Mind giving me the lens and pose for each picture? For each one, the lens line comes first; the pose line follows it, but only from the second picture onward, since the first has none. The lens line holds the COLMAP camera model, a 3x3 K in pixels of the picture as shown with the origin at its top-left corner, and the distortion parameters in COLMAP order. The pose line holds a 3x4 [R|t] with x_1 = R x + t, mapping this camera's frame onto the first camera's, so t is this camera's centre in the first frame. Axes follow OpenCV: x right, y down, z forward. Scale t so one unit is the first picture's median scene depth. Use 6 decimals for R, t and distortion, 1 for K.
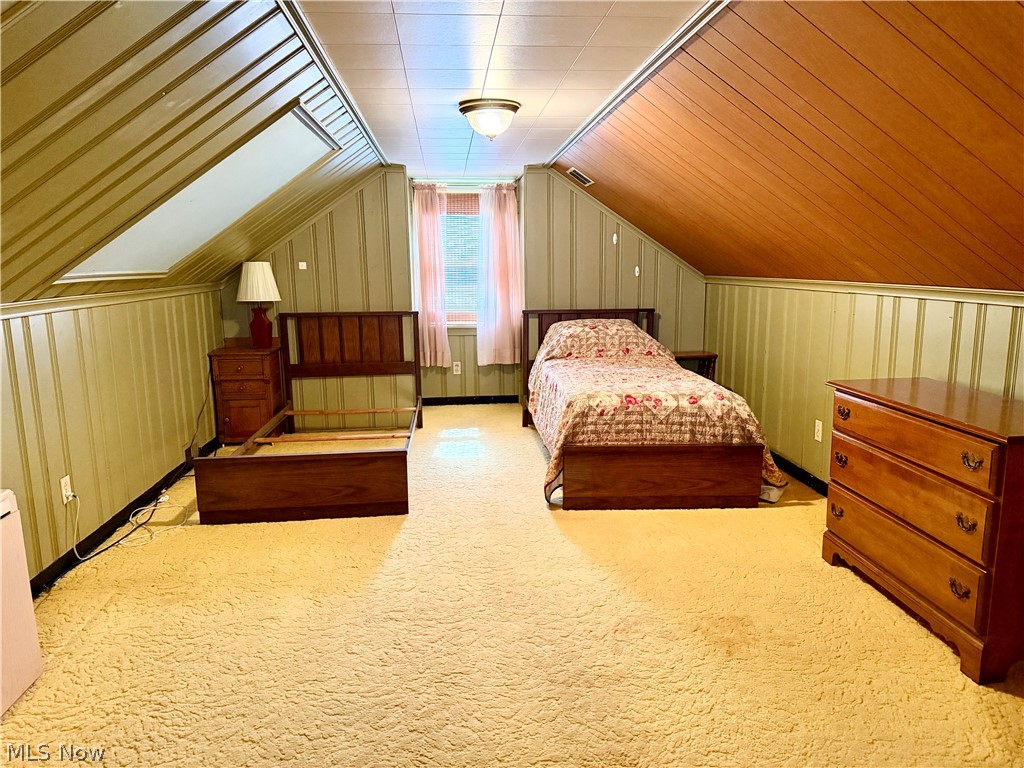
lens RADIAL K [[709.4, 0, 519.3], [0, 709.4, 380.4], [0, 0, 1]] dist [0.003702, -0.005512]
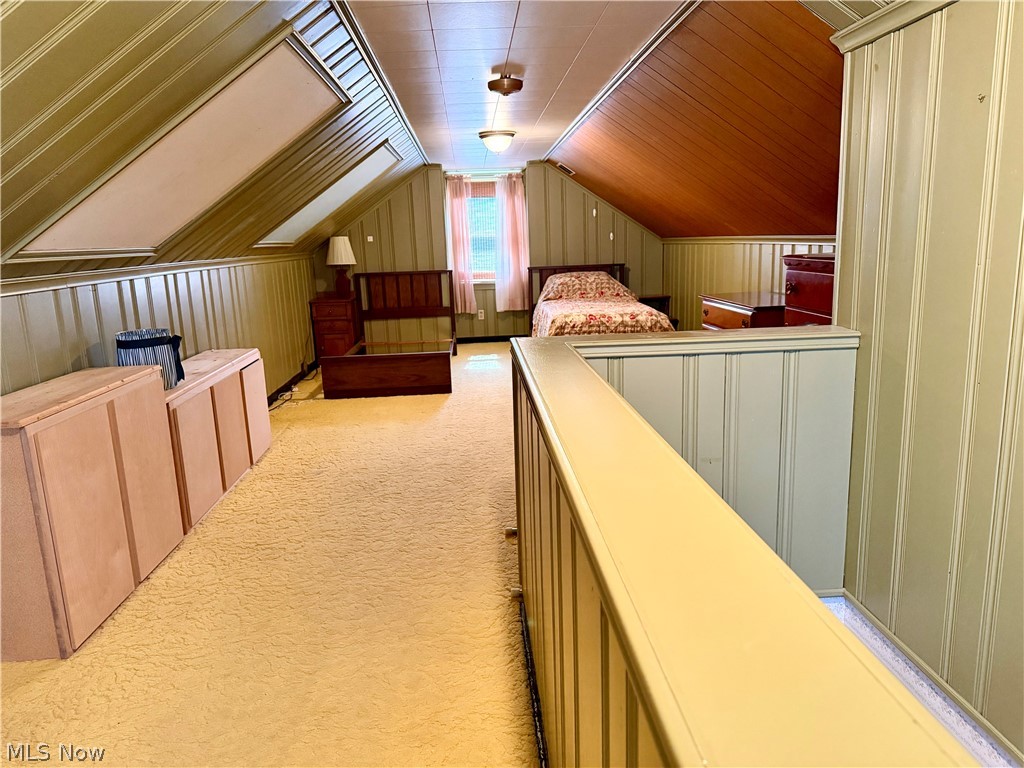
lens RADIAL K [[709.4, 0, 506.2], [0, 709.4, 389.2], [0, 0, 1]] dist [0.003702, -0.005512]
pose [[0.998335, -0.015596, -0.055534, 0.037116], [0.018012, 0.998901, 0.043265, 0.080686], [0.054798, -0.044193, 0.997519, -0.403270]]
